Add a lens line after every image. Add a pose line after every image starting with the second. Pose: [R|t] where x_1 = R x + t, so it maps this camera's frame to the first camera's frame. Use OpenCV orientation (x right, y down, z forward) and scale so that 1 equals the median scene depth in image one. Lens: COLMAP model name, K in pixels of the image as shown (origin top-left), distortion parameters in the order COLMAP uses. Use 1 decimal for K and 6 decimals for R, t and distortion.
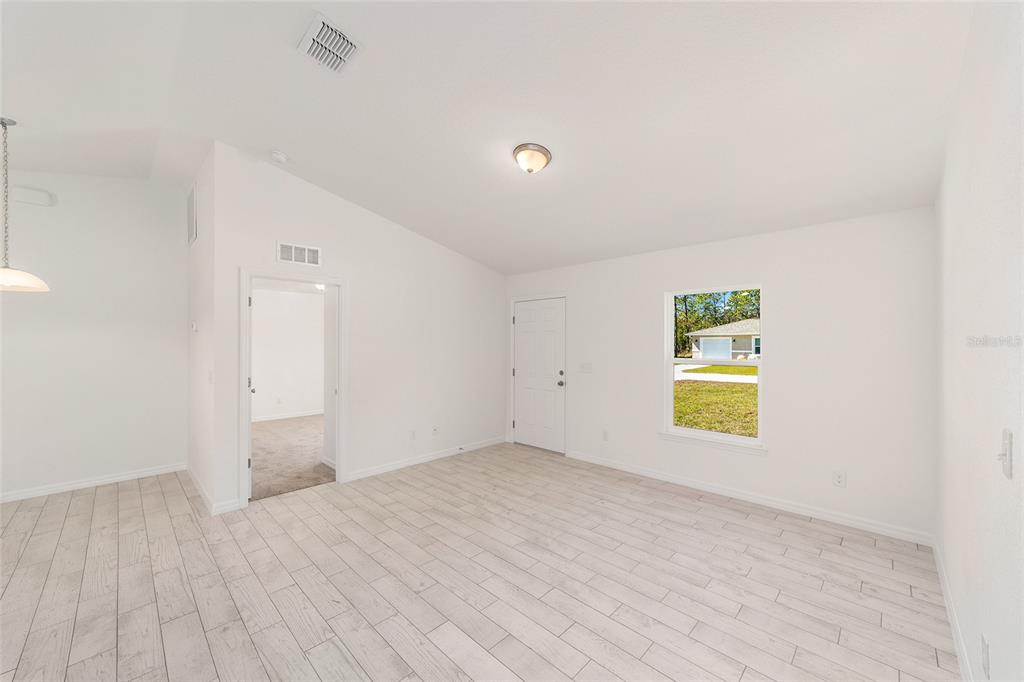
lens RADIAL K [[393.8, 0, 505.6], [0, 393.8, 345.7], [0, 0, 1]] dist [-0.018142, 0.010098]
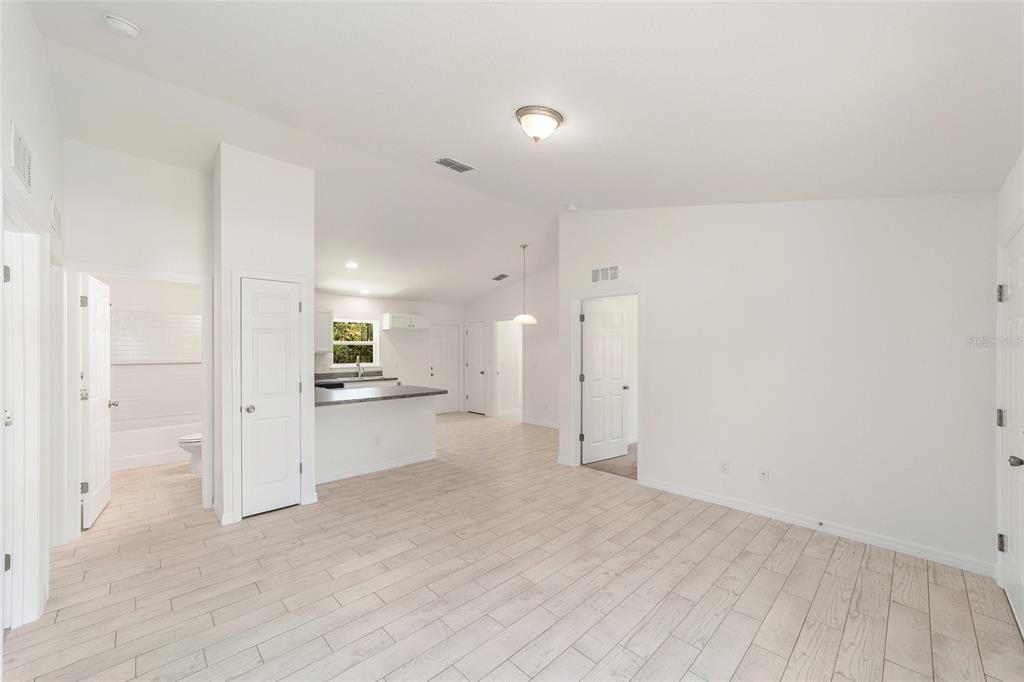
lens RADIAL K [[393.8, 0, 505.6], [0, 393.8, 345.7], [0, 0, 1]] dist [-0.018142, 0.010098]
pose [[-0.026816, -0.009830, -0.999592, 0.776055], [-0.005653, 0.999937, -0.009682, -0.002753], [0.999624, 0.005391, -0.026870, 0.832109]]
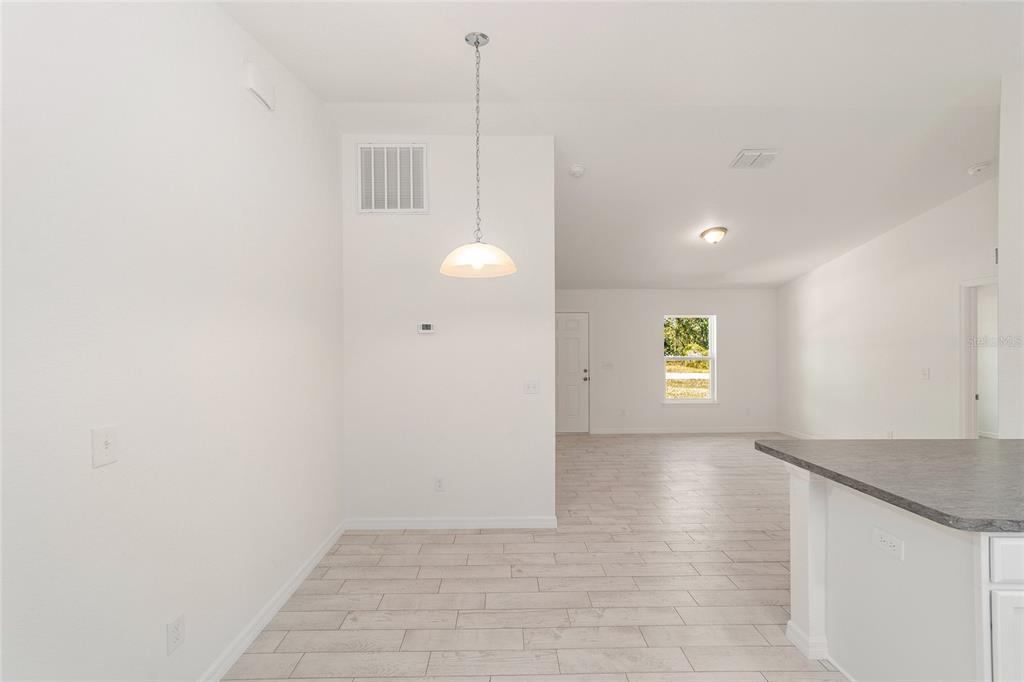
lens RADIAL K [[407.9, 0, 508.6], [0, 407.9, 350.9], [0, 0, 1]] dist [0.001653, 0.000441]
pose [[0.690064, -0.006124, 0.723722, -1.549577], [0.006962, 0.999974, 0.001824, -0.001672], [-0.723714, 0.003780, 0.690089, 0.389733]]
